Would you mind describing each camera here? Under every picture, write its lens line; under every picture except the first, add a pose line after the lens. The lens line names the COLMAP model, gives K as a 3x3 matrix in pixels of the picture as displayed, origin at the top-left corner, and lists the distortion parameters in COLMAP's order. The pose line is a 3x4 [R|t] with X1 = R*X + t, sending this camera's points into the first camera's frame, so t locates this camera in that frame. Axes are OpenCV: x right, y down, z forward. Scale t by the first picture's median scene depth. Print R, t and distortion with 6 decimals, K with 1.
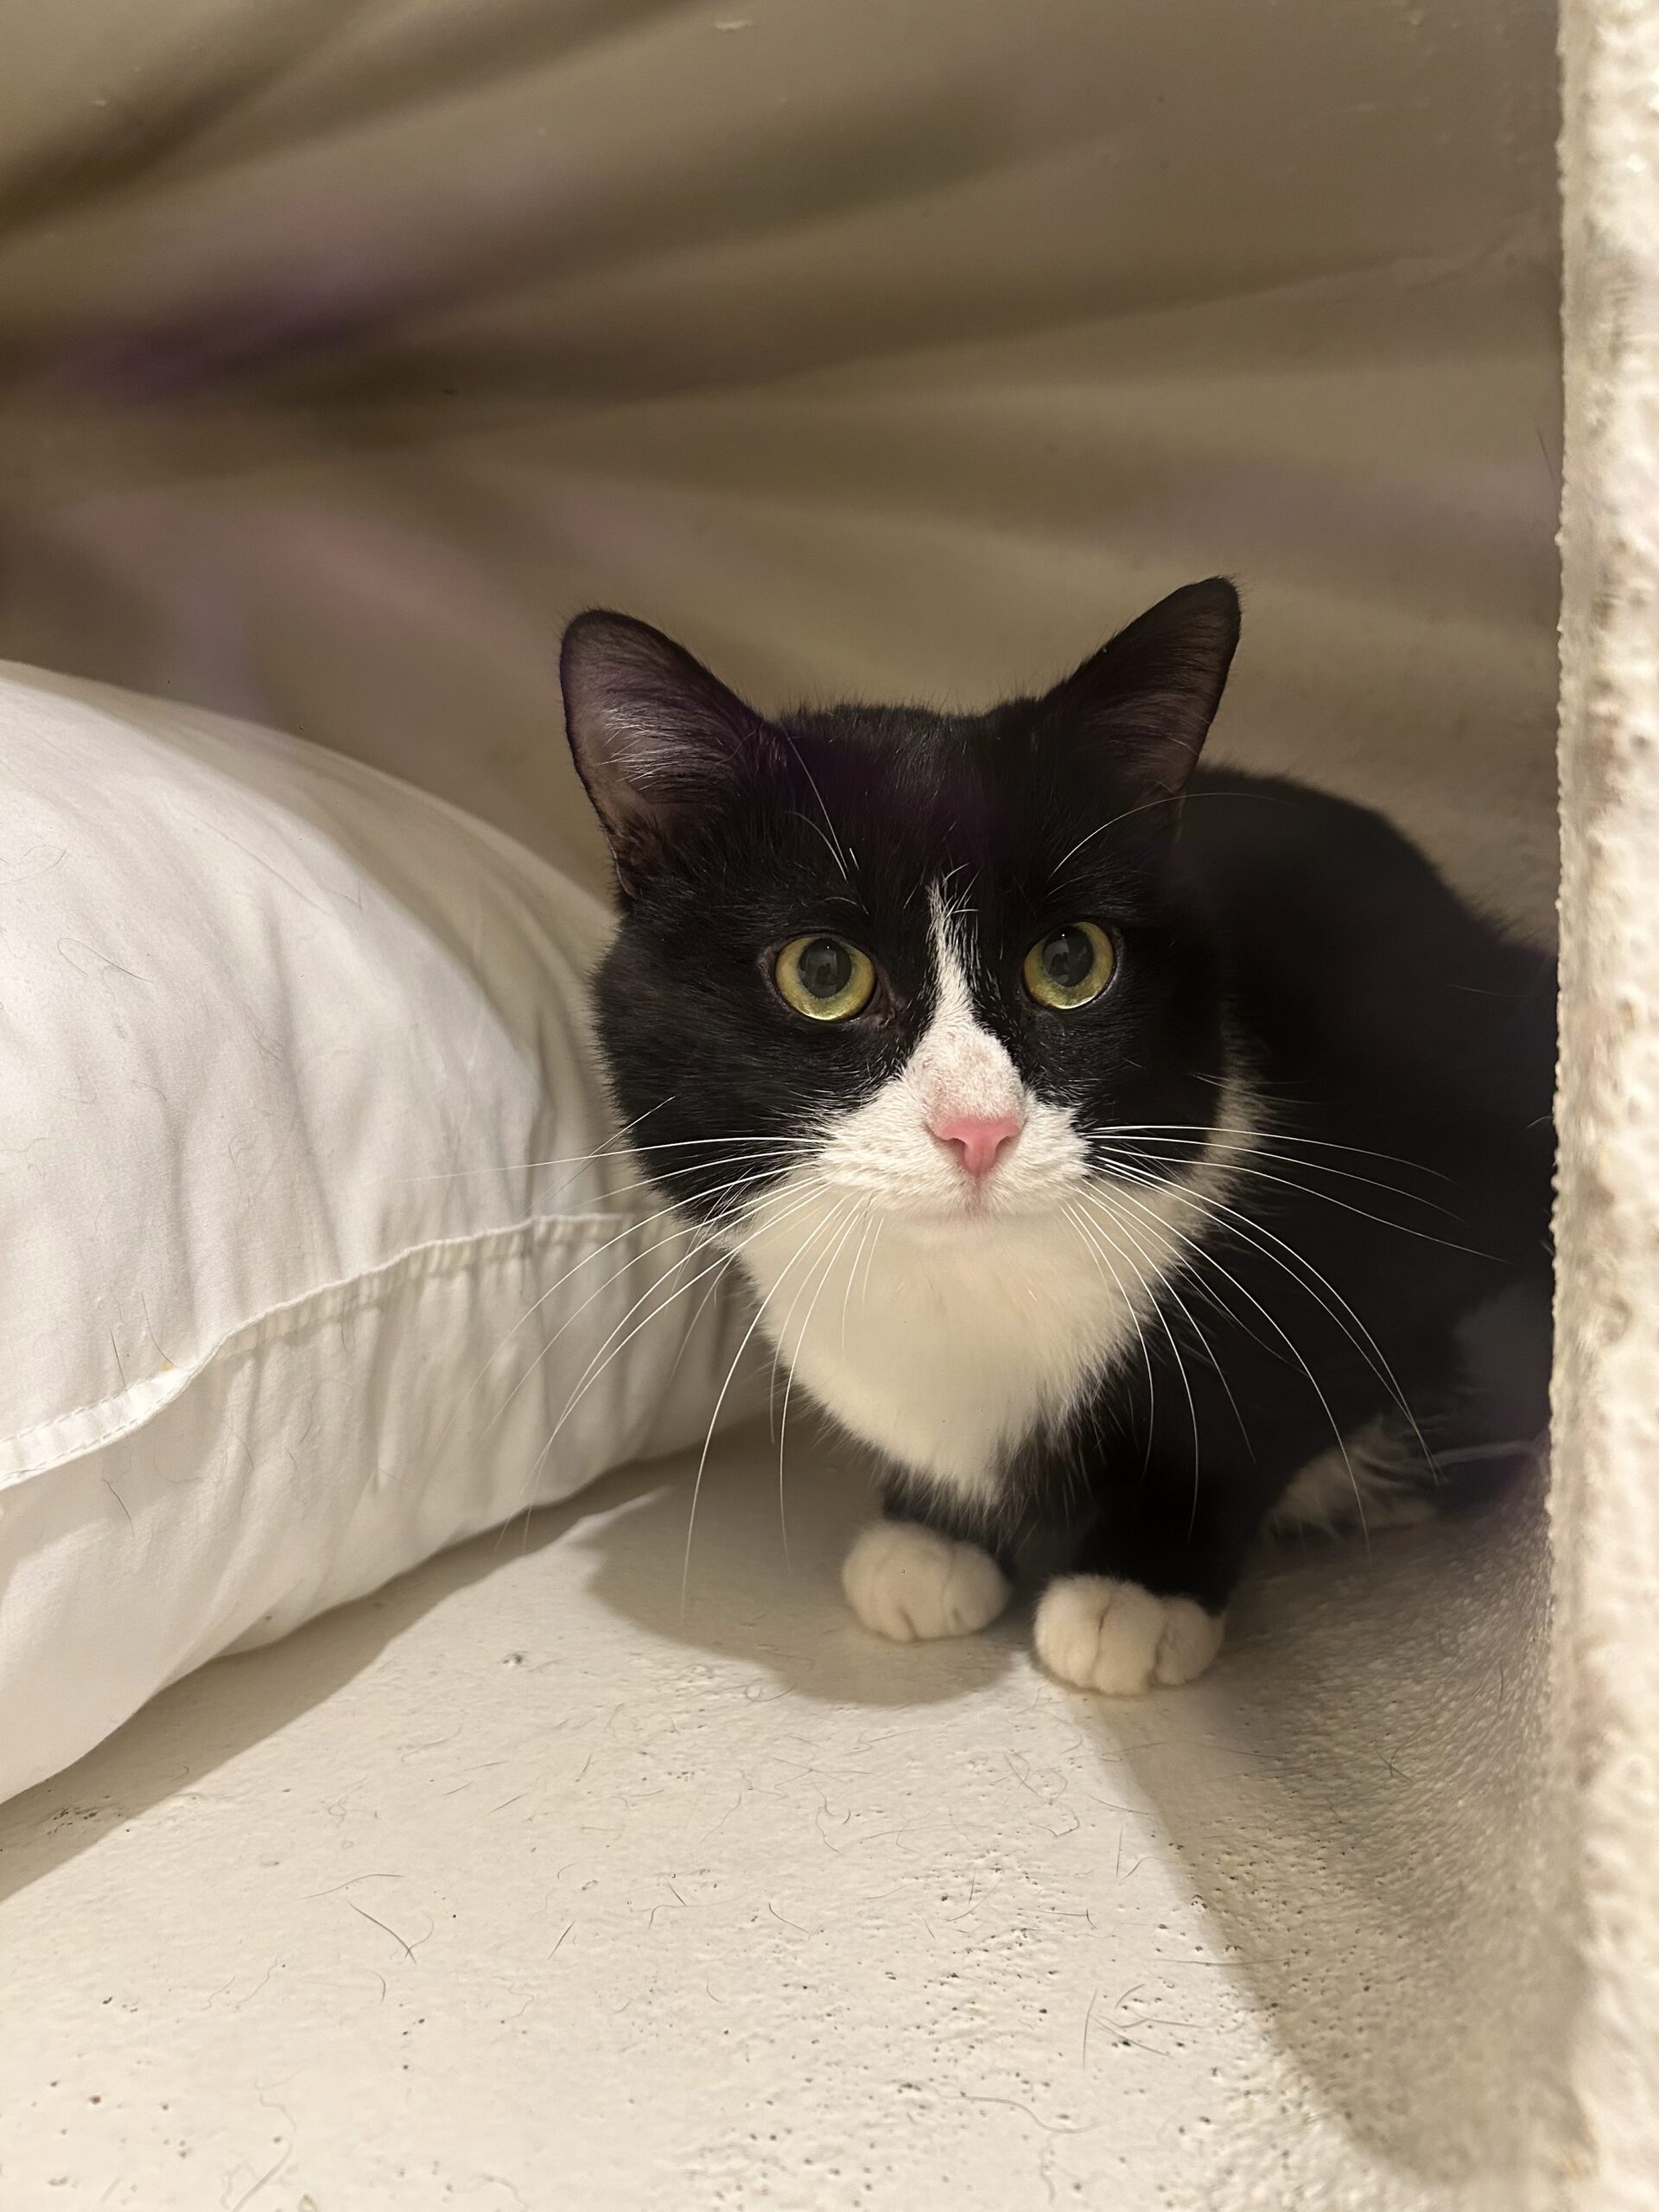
lens RADIAL K [[1687.1, 0, 820.7], [0, 1687.1, 1111.1], [0, 0, 1]] dist [0.015153, -0.024200]
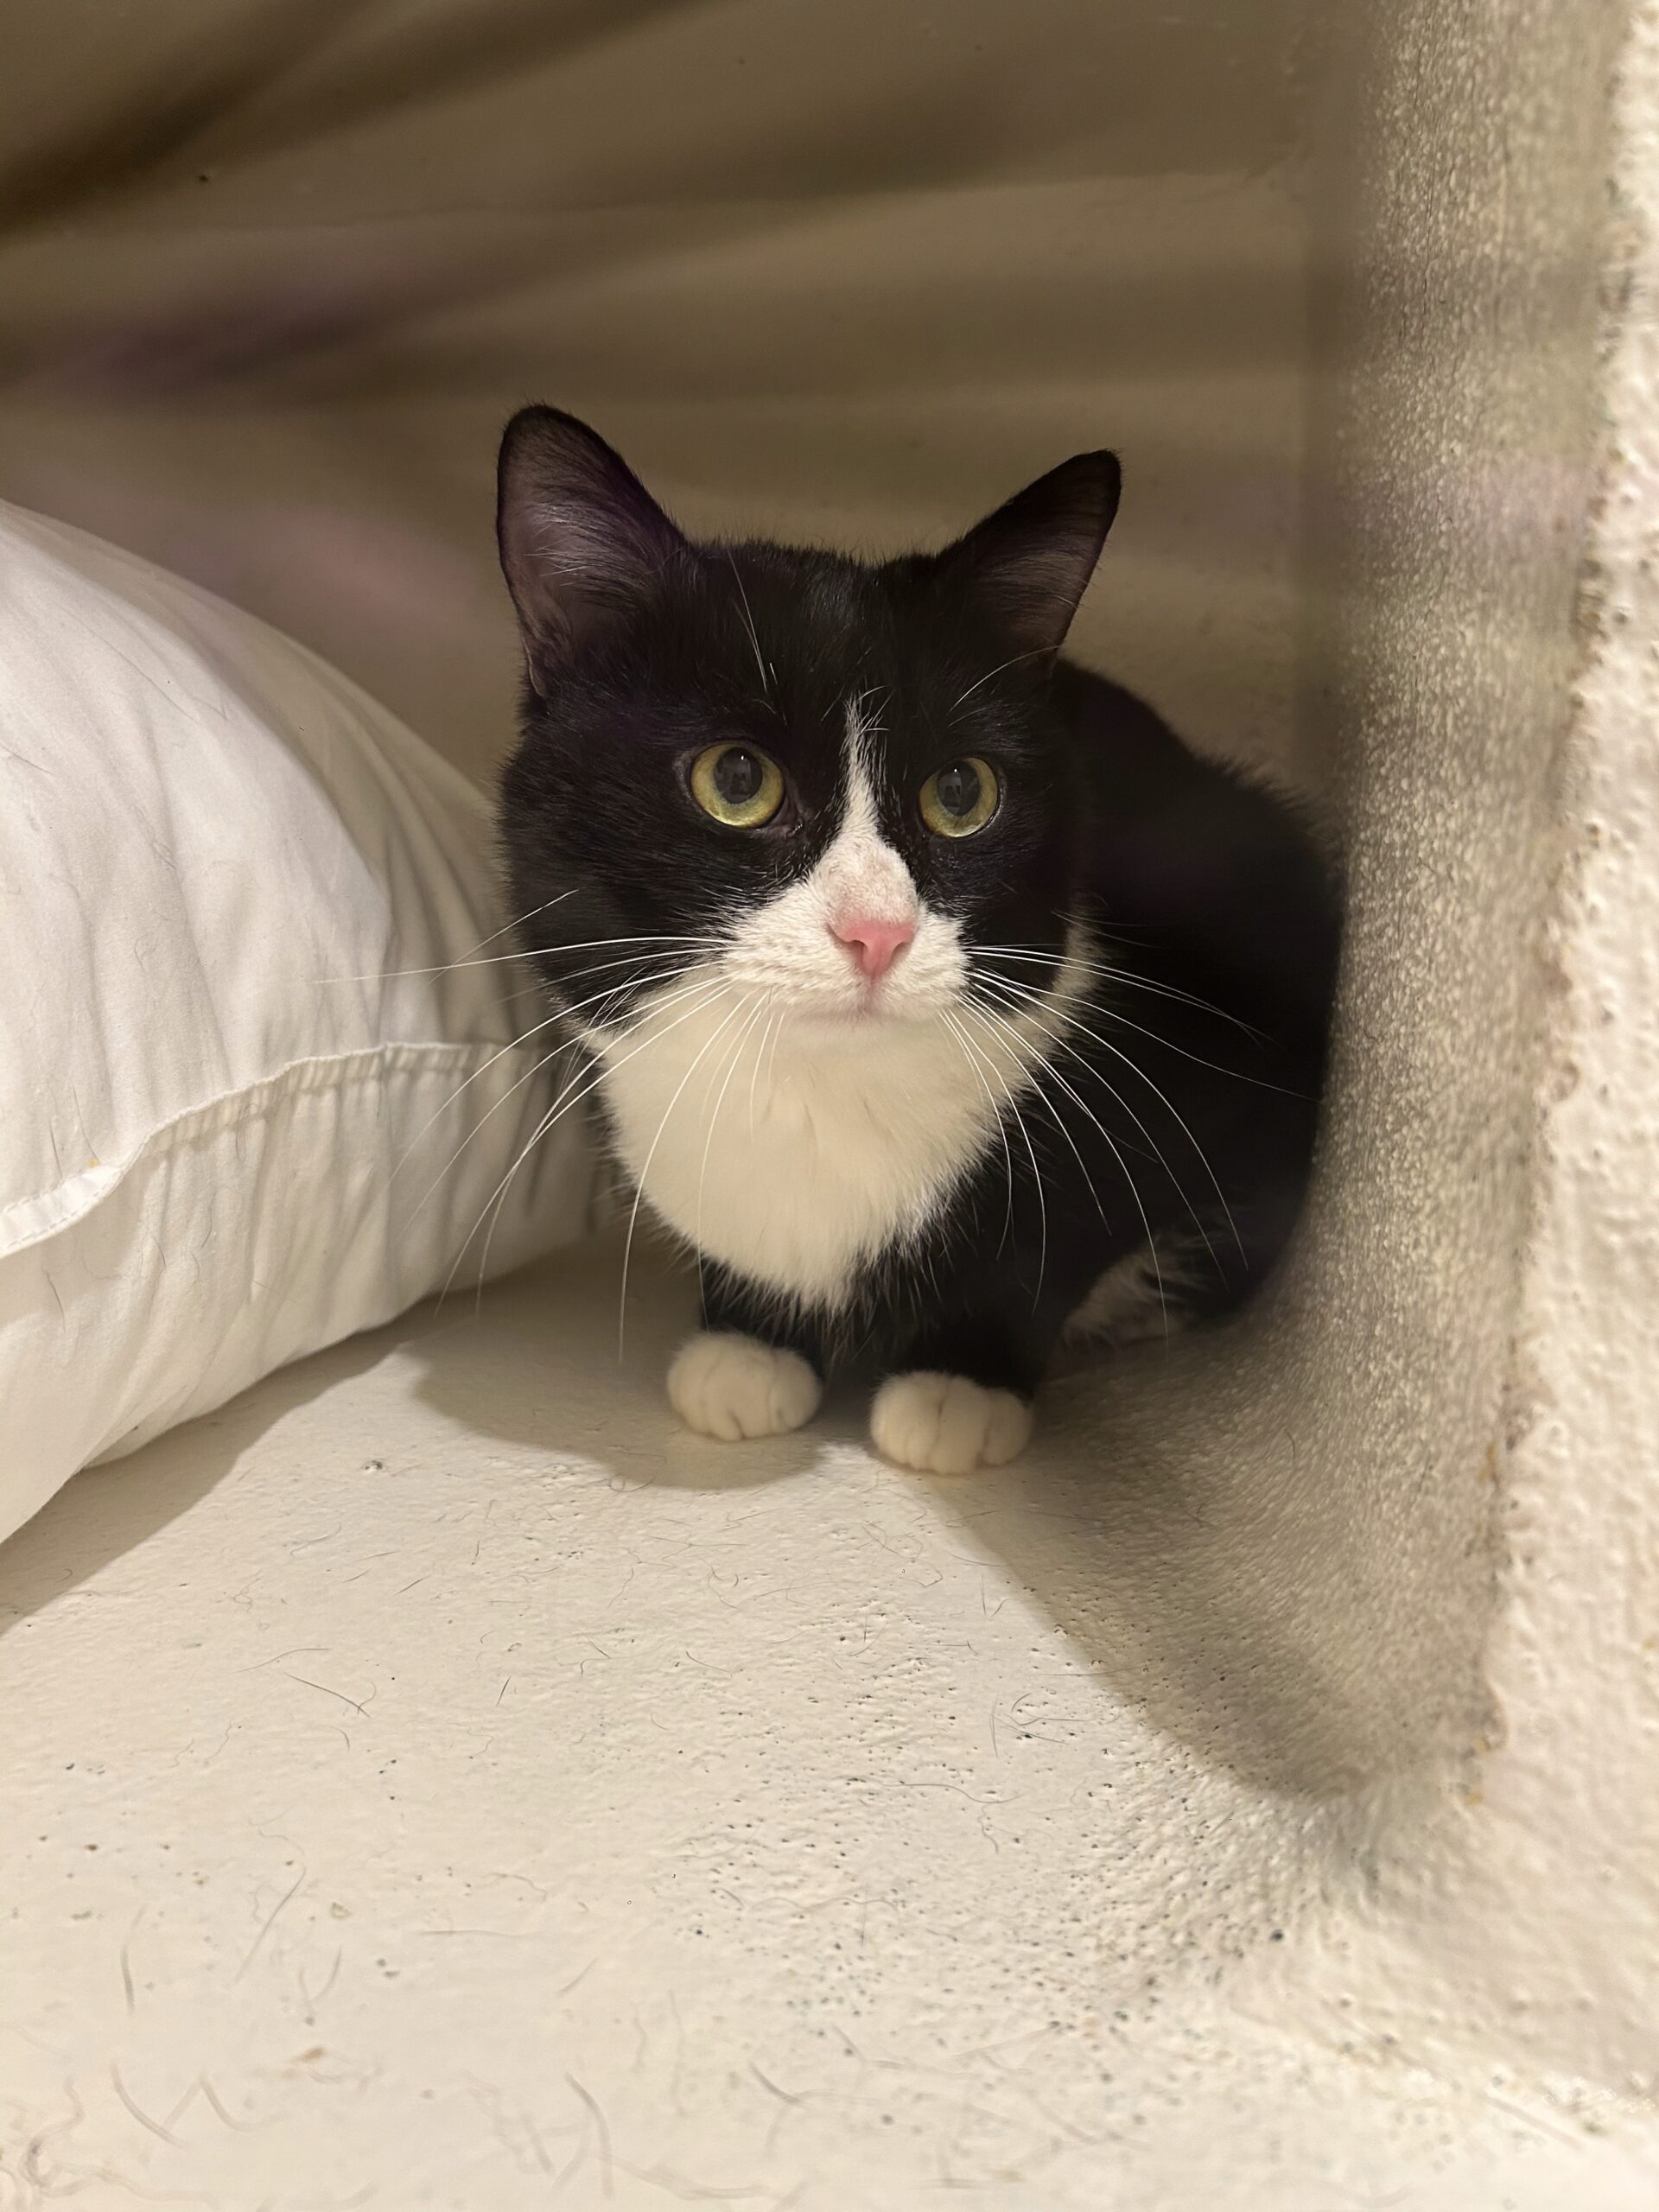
lens RADIAL K [[1687.1, 0, 819.3], [0, 1687.1, 1112.9], [0, 0, 1]] dist [0.015153, -0.024200]
pose [[0.977766, 0.015127, 0.209155, -0.178857], [-0.030002, 0.997225, 0.068131, 0.040977], [-0.207544, -0.072891, 0.975506, -0.063697]]
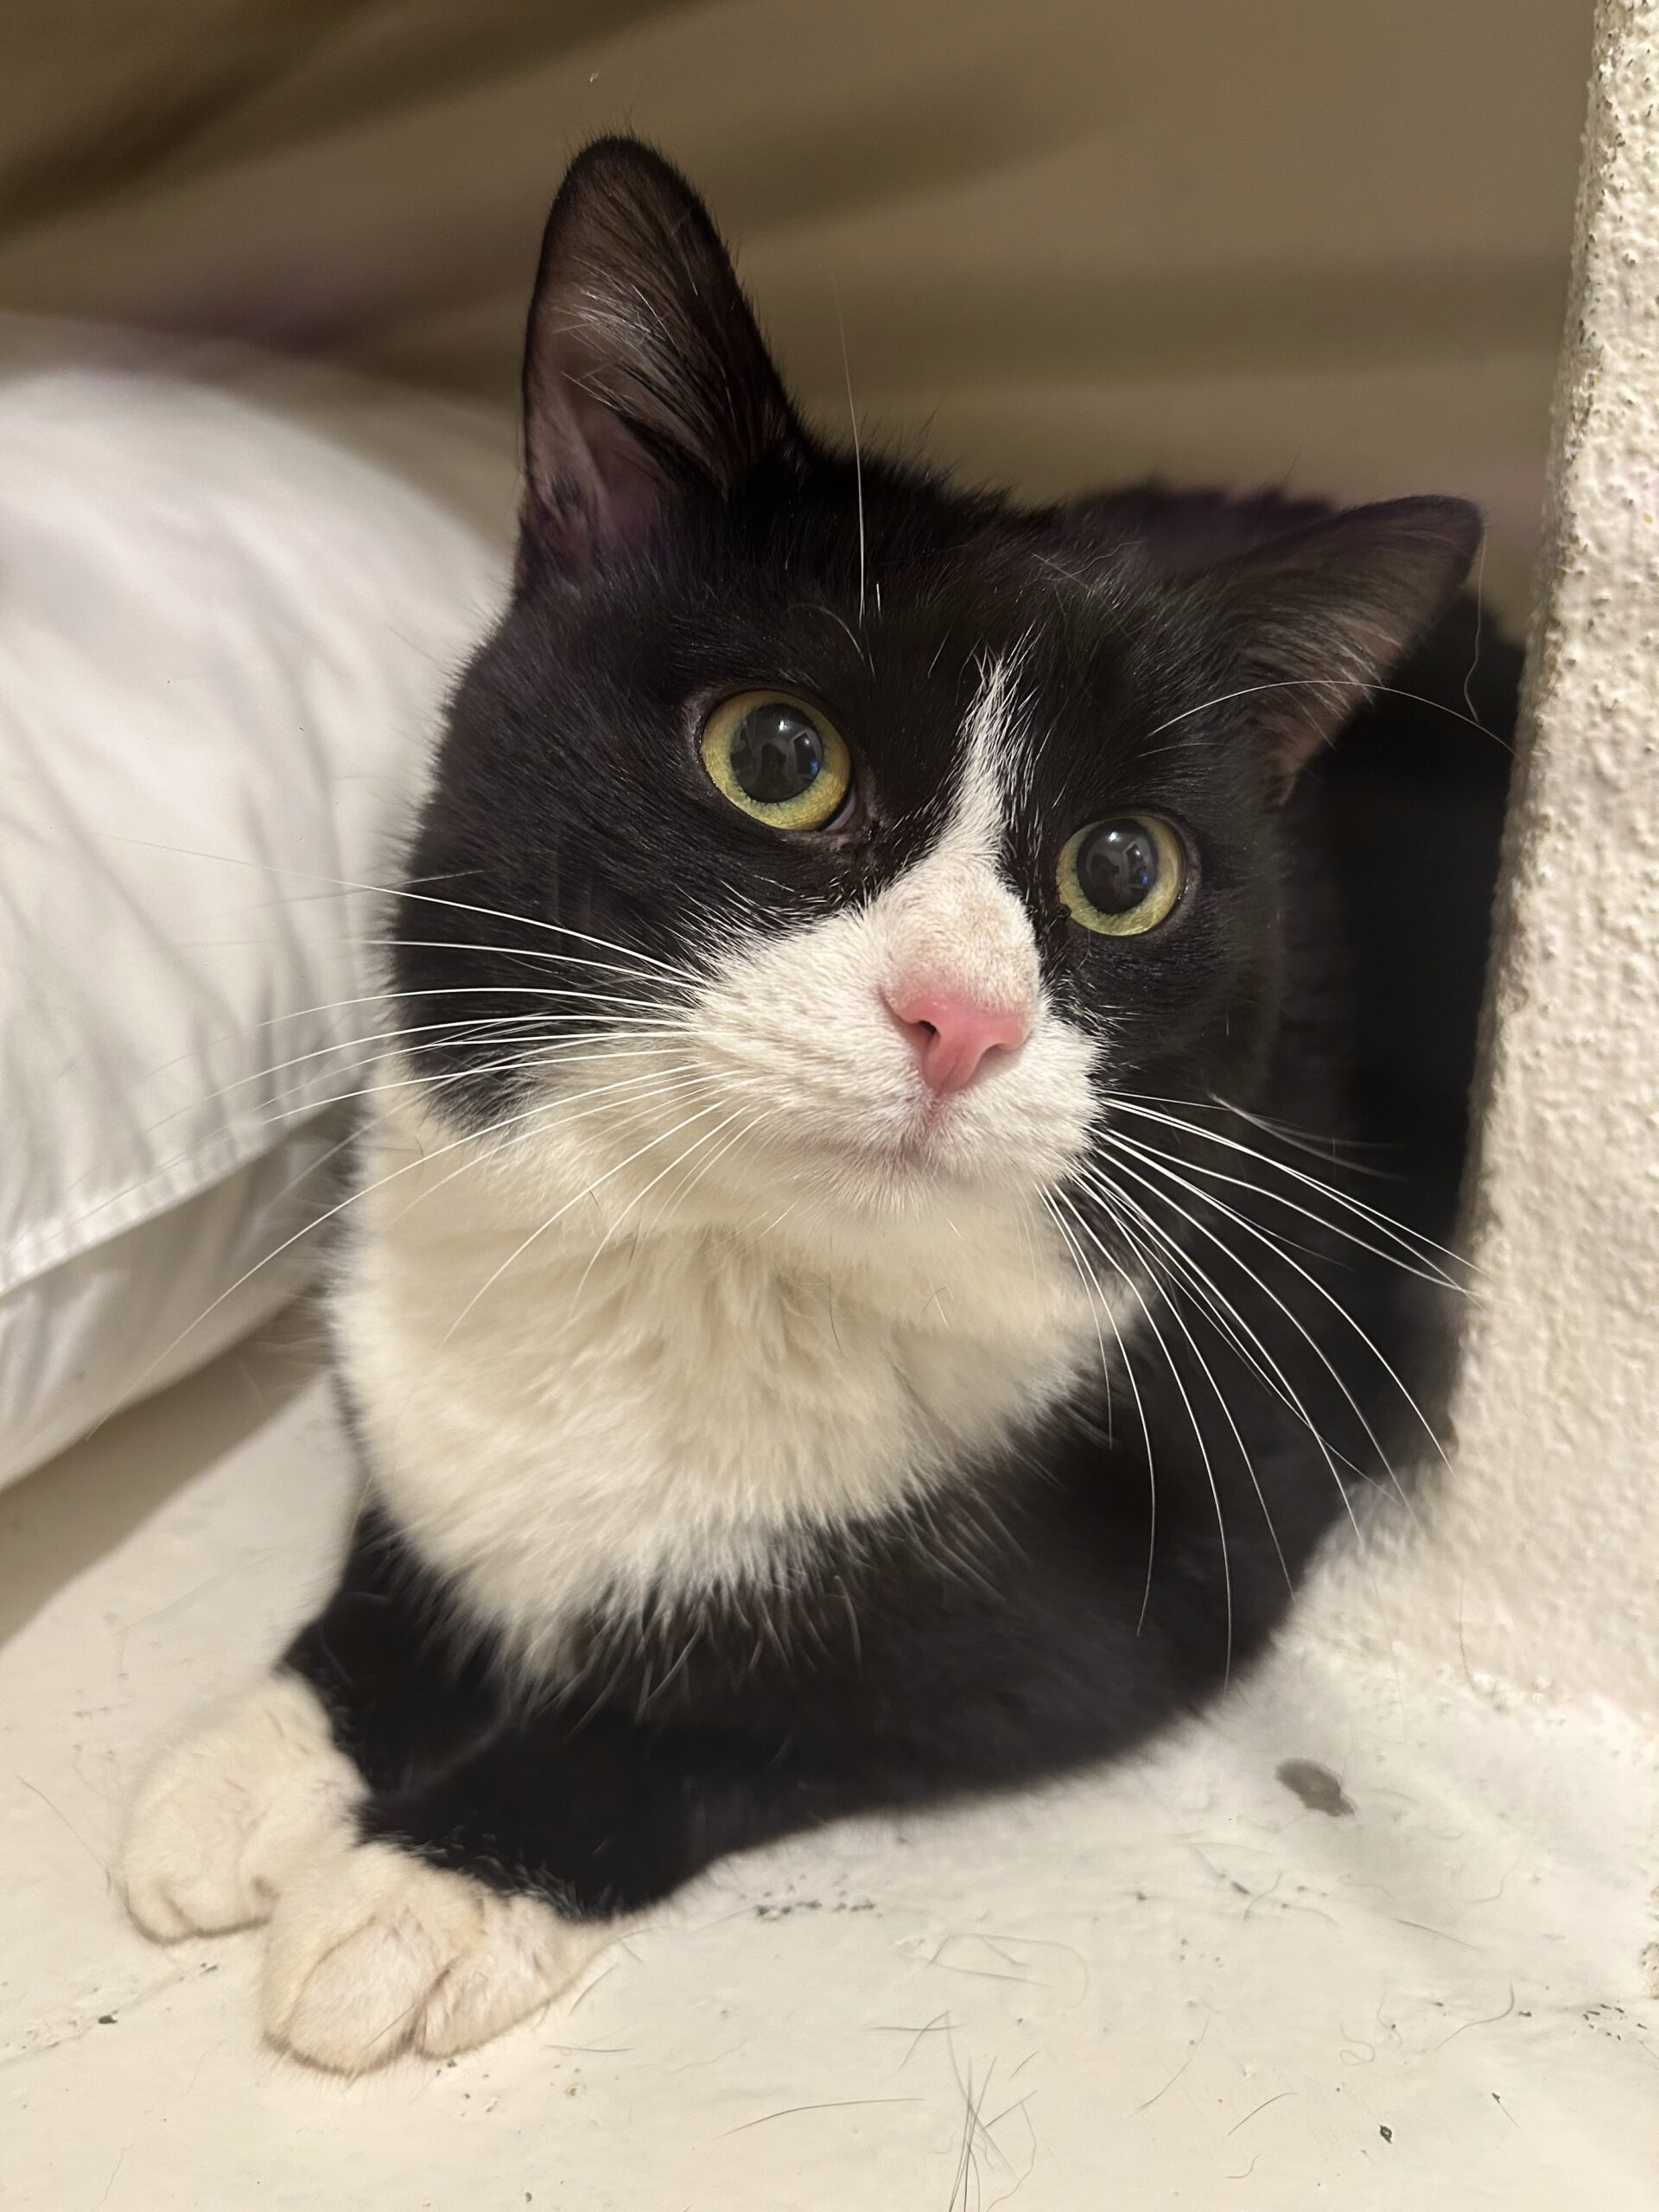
lens RADIAL K [[1687.1, 0, 825.3], [0, 1687.1, 1113.7], [0, 0, 1]] dist [0.015153, -0.024200]
pose [[0.999832, 0.006281, 0.017239, -0.142189], [-0.010449, 0.967252, 0.253604, -0.102693], [-0.015082, -0.253741, 0.967155, -0.366466]]
